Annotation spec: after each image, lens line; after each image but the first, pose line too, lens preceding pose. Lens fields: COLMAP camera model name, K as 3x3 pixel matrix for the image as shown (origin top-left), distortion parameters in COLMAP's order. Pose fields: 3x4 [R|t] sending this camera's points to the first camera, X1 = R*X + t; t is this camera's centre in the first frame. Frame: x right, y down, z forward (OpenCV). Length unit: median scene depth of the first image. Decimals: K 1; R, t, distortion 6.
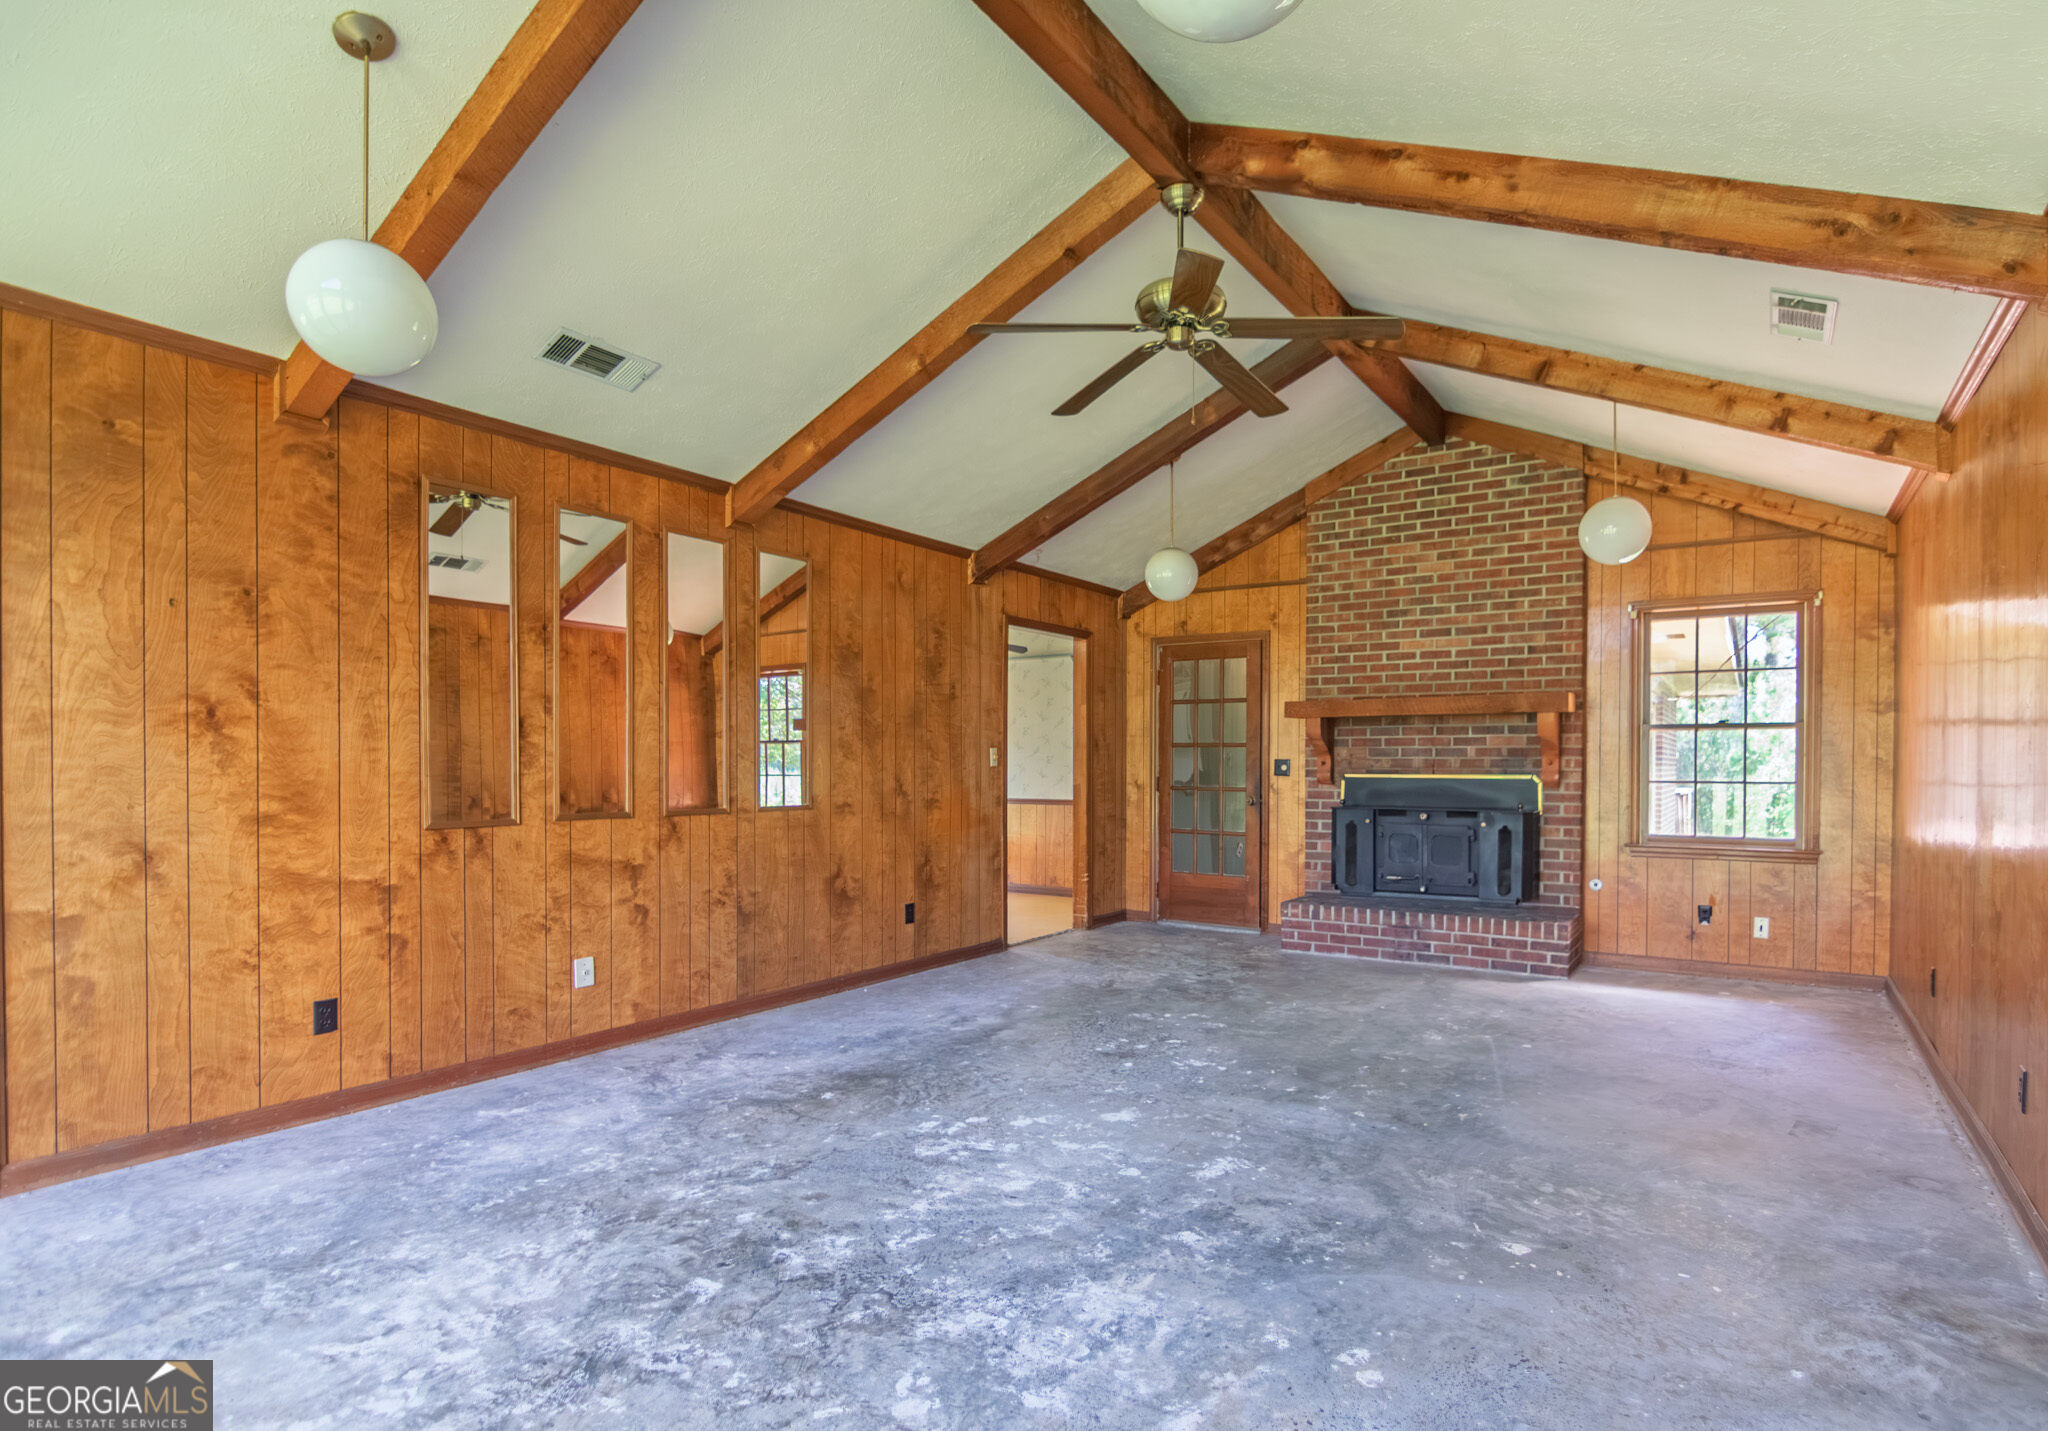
lens RADIAL K [[1030.9, 0, 1139.8], [0, 1030.9, 773.4], [0, 0, 1]] dist [-0.001161, -0.006045]
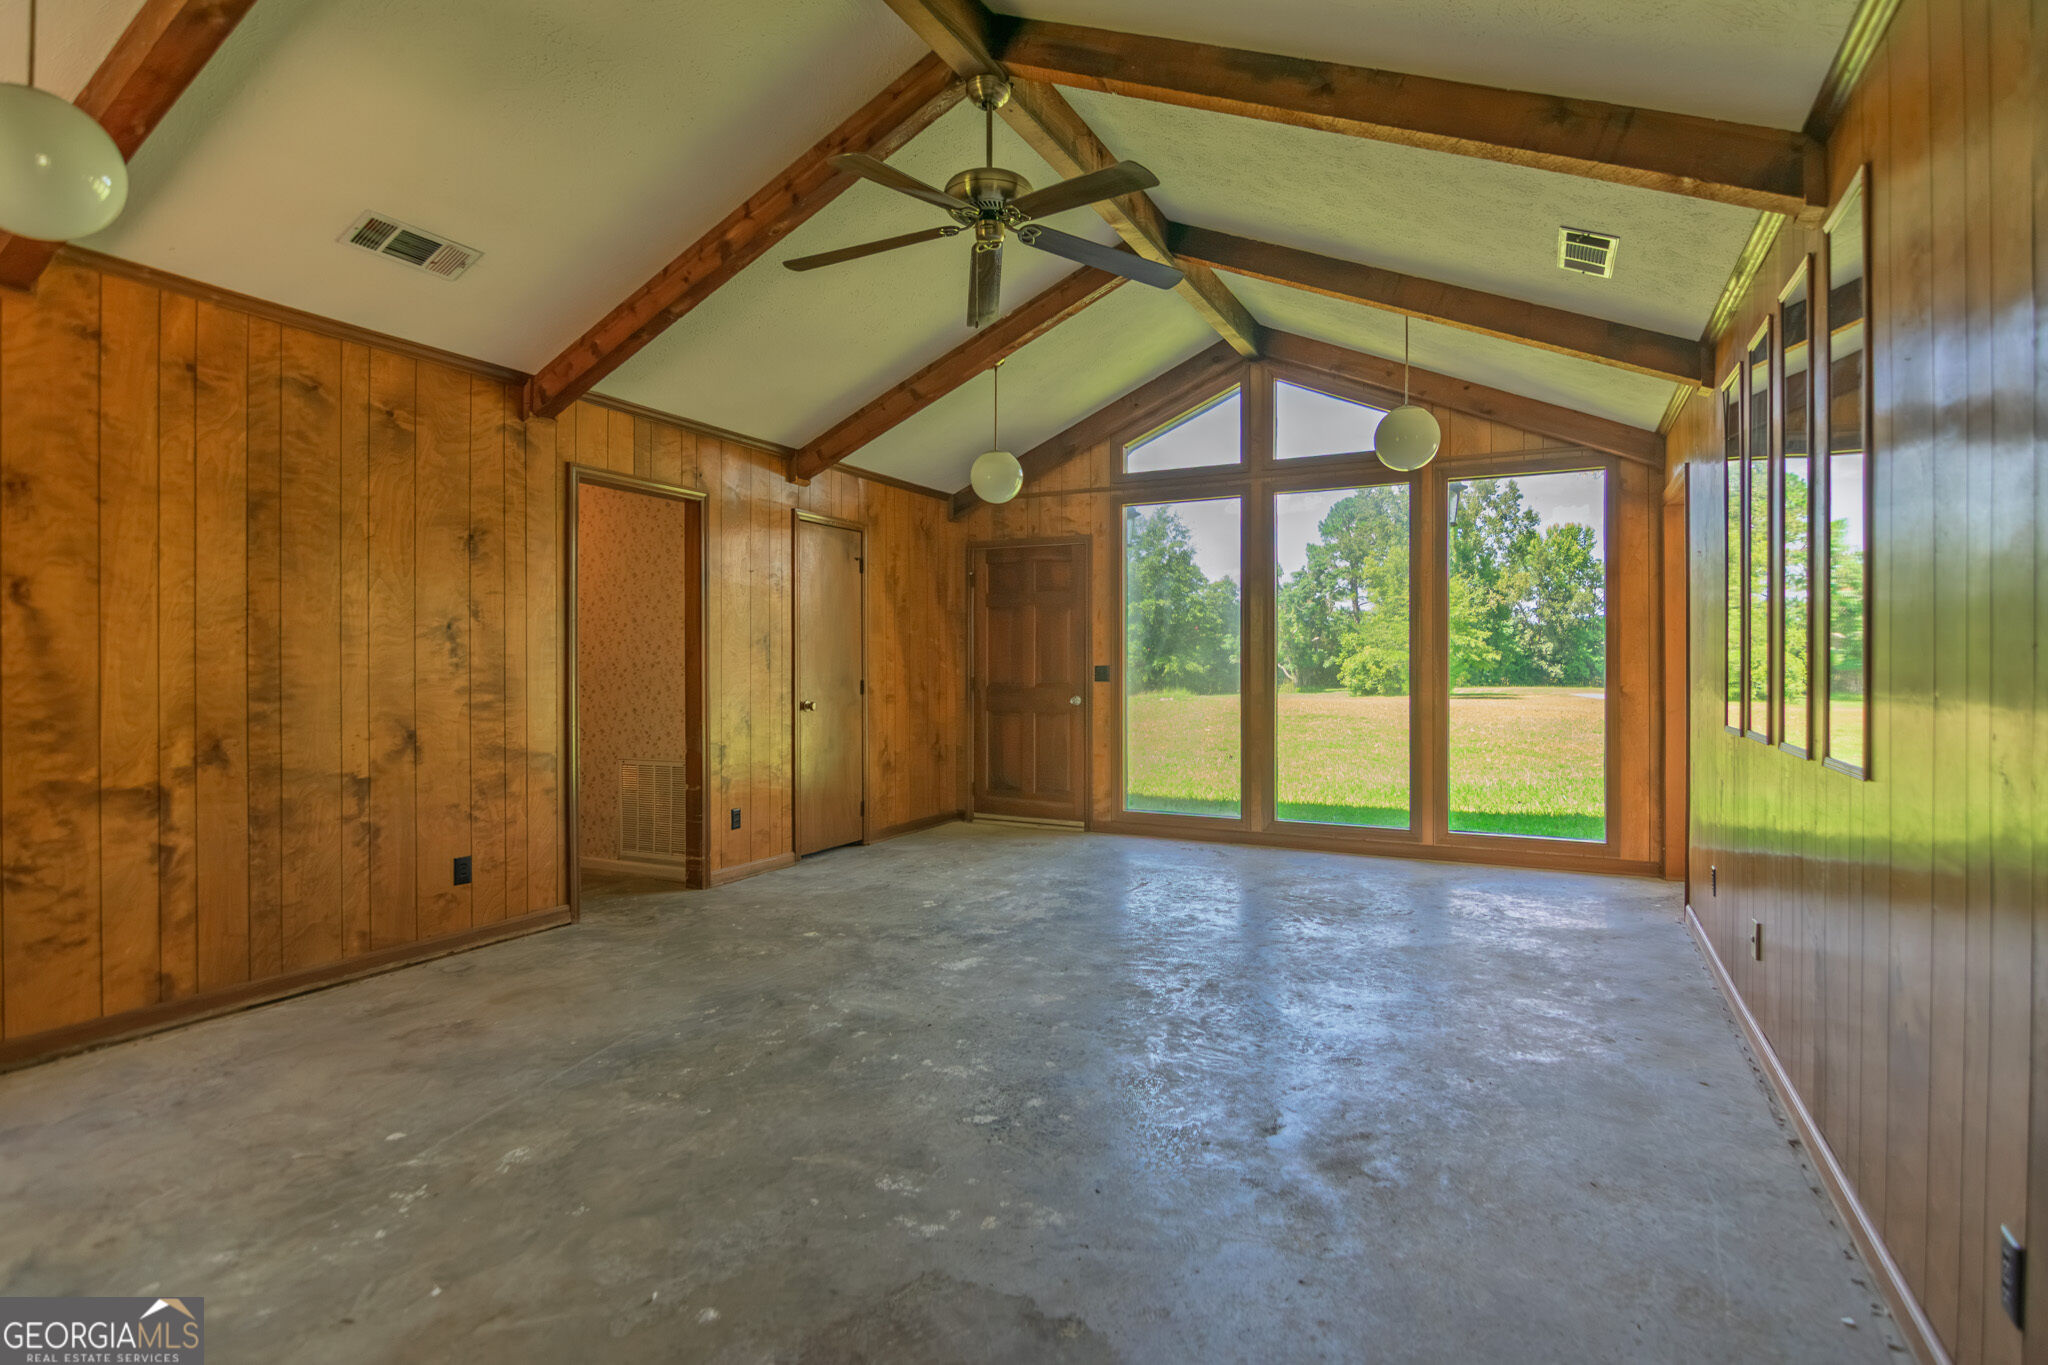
lens RADIAL K [[1012.1, 0, 1033.2], [0, 1012.1, 665.8], [0, 0, 1]] dist [-0.003012, -0.000952]
pose [[-0.999185, -0.002479, -0.040282, 0.028851], [-0.002985, 0.999918, 0.012489, -0.017837], [0.040248, 0.012599, -0.999110, 1.590441]]
